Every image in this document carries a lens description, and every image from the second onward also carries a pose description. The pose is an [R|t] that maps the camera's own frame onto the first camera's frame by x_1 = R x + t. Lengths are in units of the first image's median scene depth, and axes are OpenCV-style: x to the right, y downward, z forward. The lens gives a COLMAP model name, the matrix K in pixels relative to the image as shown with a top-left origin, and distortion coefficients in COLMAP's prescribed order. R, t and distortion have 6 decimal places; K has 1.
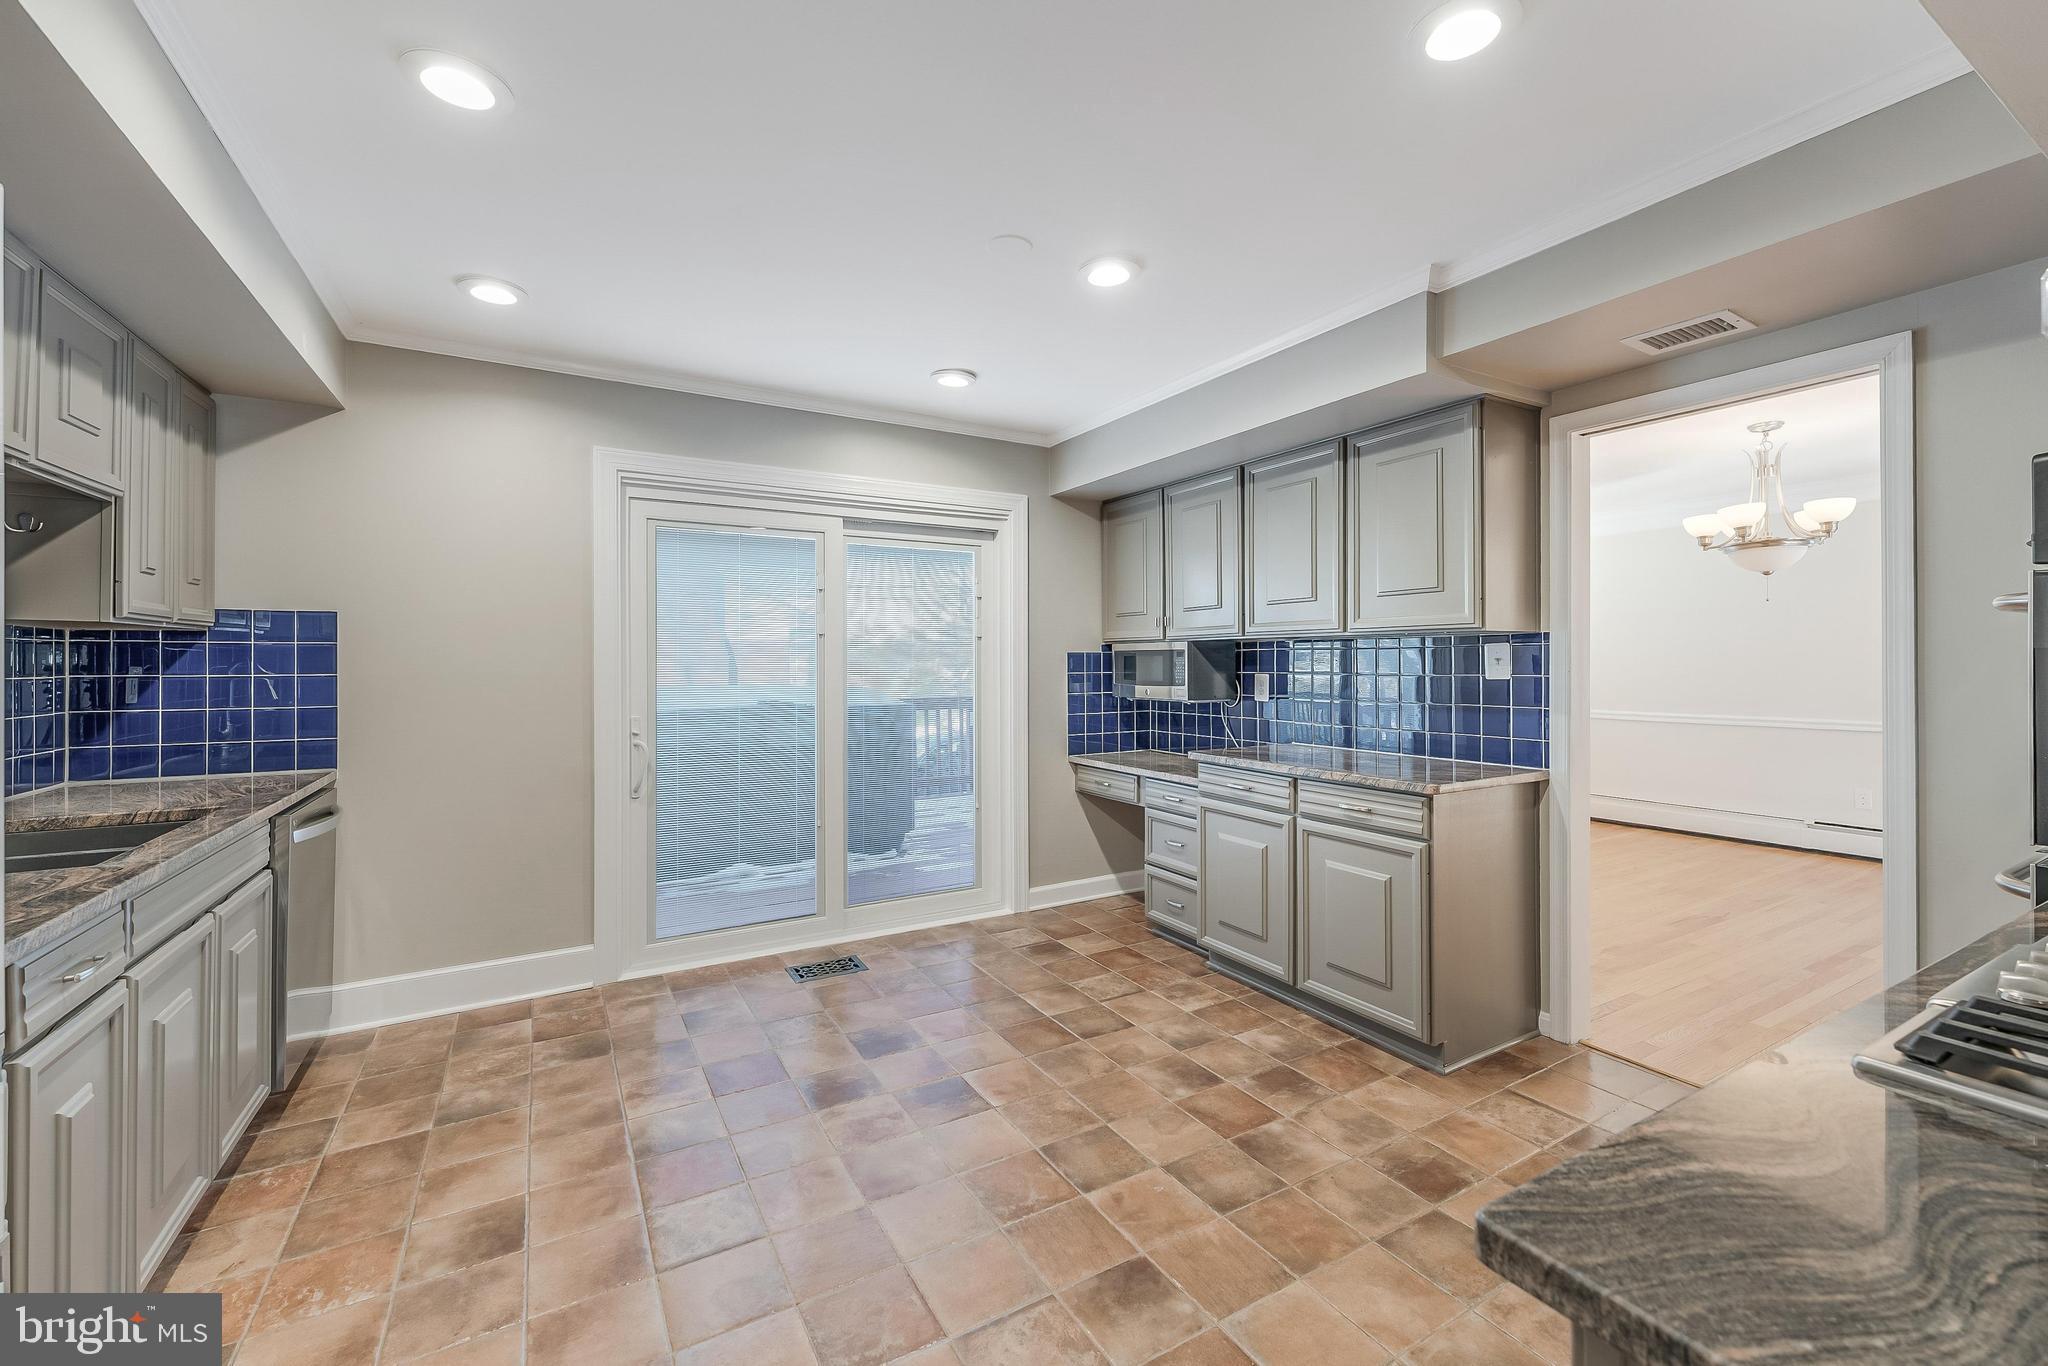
lens RADIAL K [[830.6, 0, 1015.3], [0, 830.6, 661.3], [0, 0, 1]] dist [-0.000195, -0.001064]
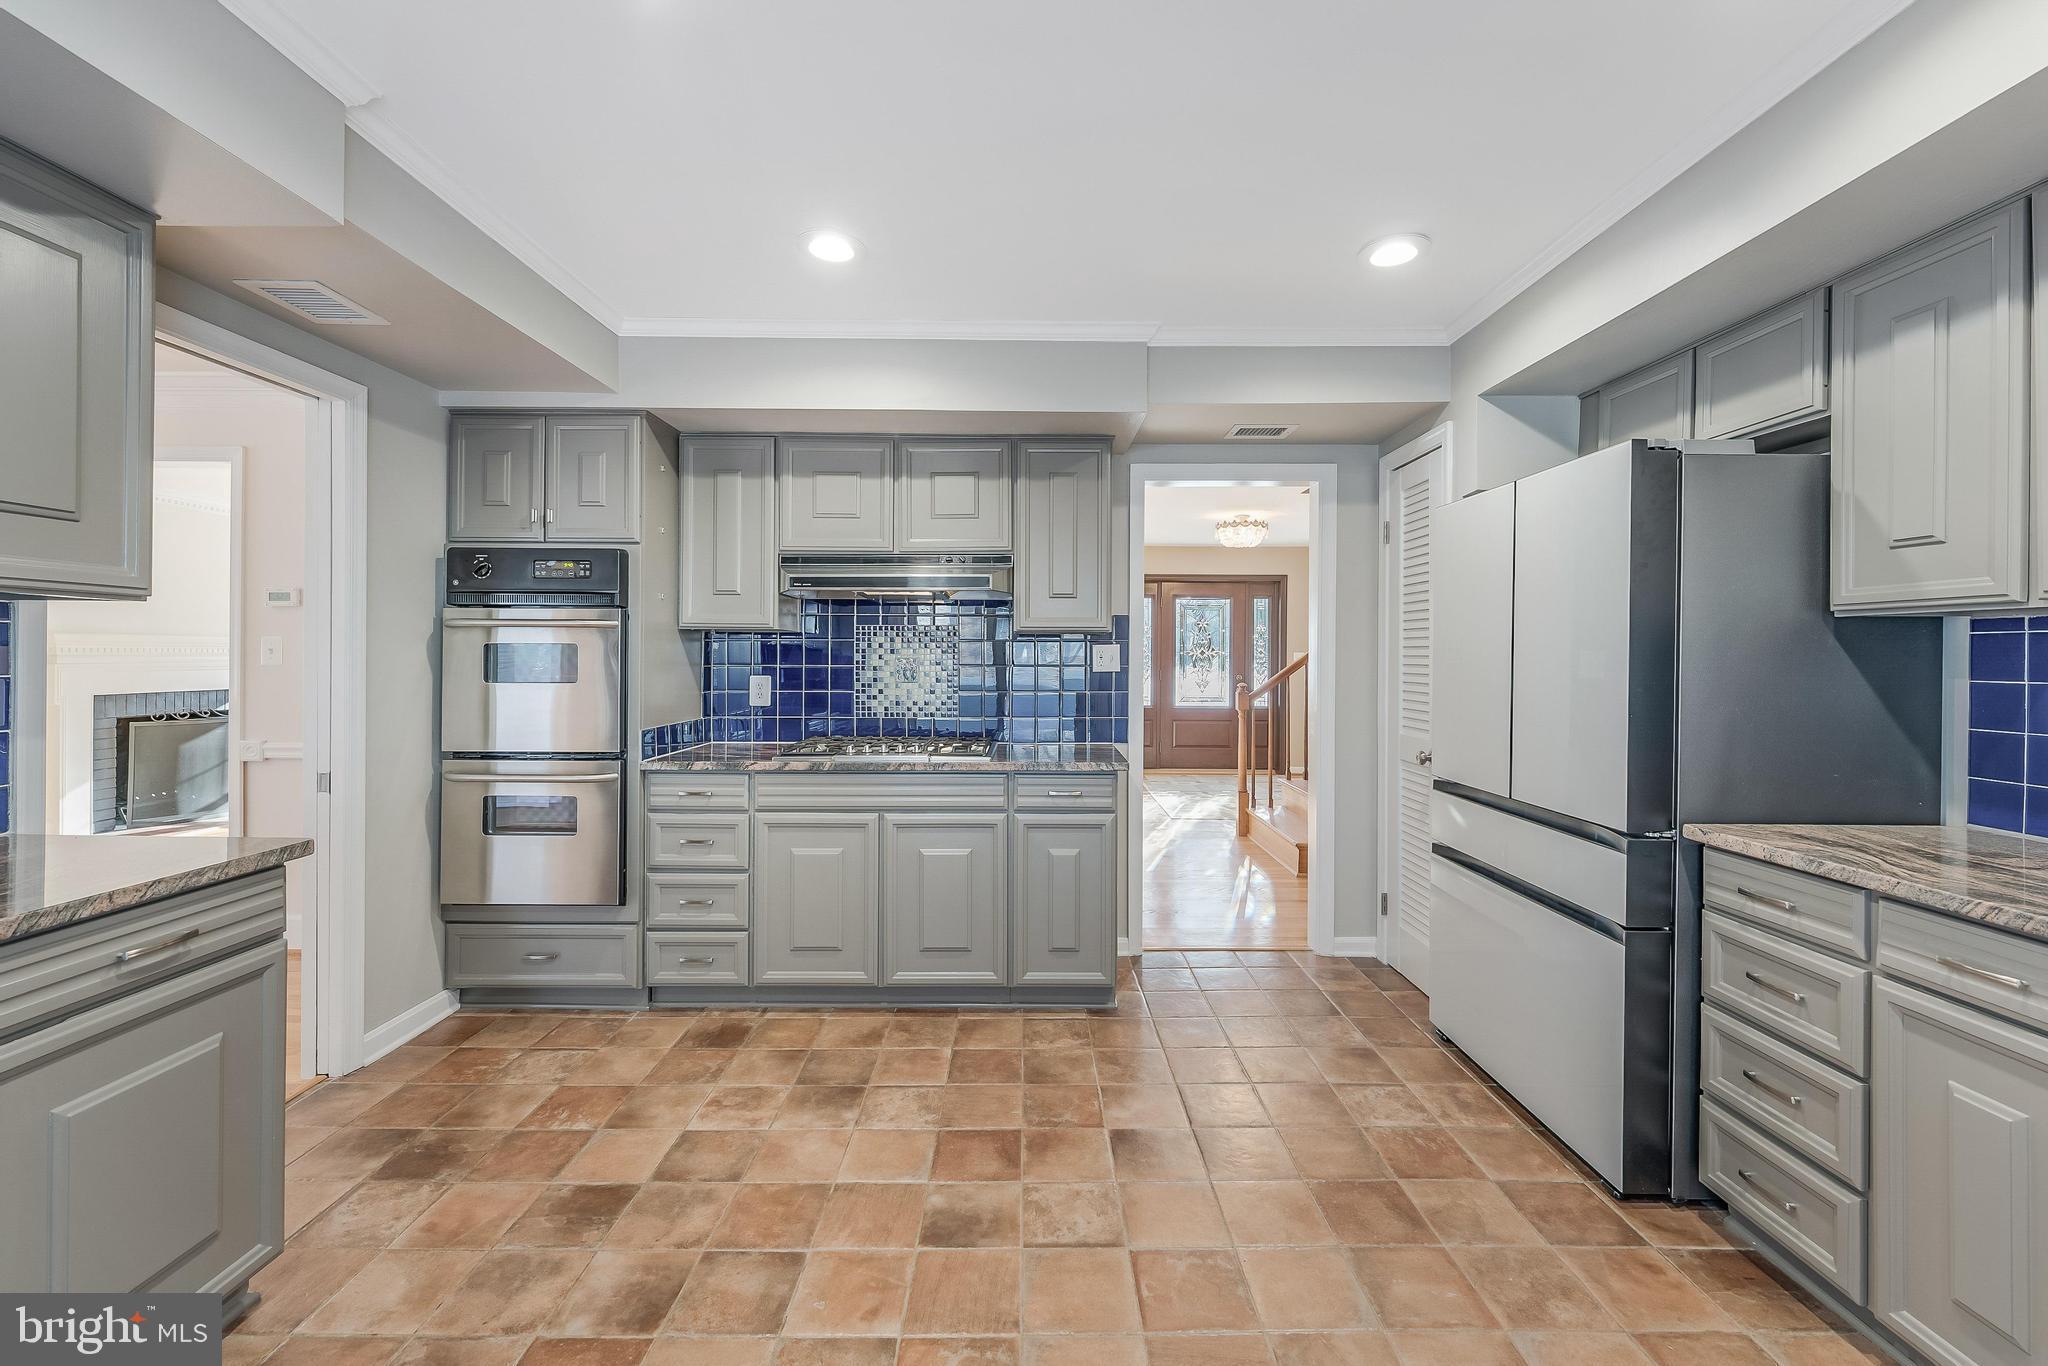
lens RADIAL K [[830.6, 0, 1053.0], [0, 830.6, 660.9], [0, 0, 1]] dist [-0.000195, -0.001064]
pose [[-0.886351, -0.002830, 0.463006, -0.255788], [-0.003429, 0.999994, -0.000452, 0.003947], [-0.463002, -0.001989, -0.886355, 1.026861]]
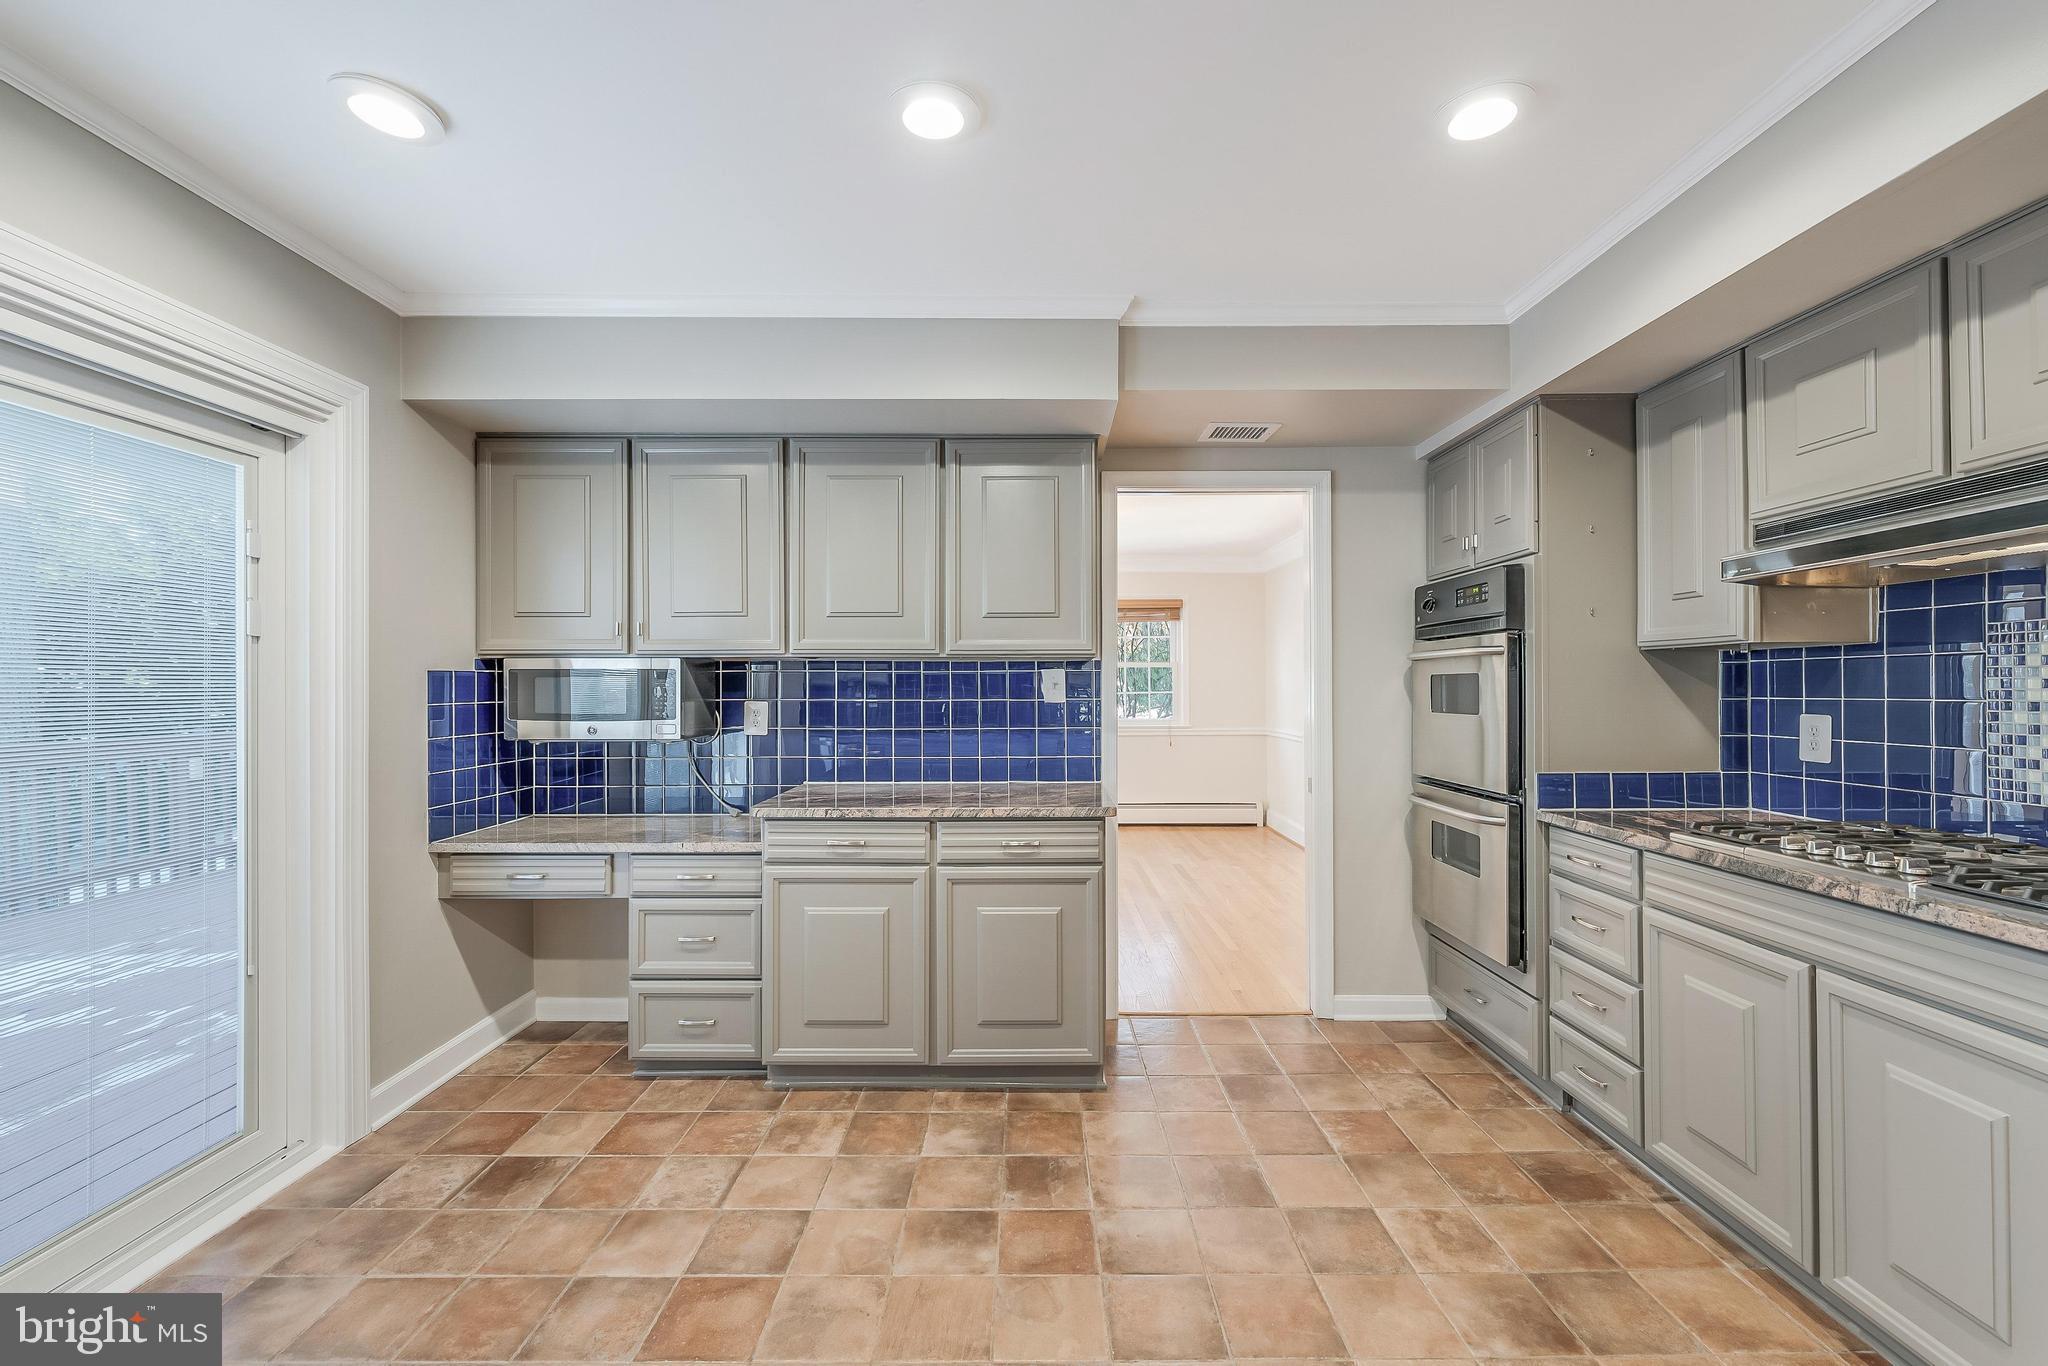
lens RADIAL K [[830.6, 0, 1013.7], [0, 830.6, 686.3], [0, 0, 1]] dist [-0.000195, -0.001064]
pose [[0.495021, 0.003426, 0.868874, -0.346555], [-0.001151, 0.999994, -0.003288, 0.003623], [-0.868880, 0.000628, 0.495022, 0.472677]]
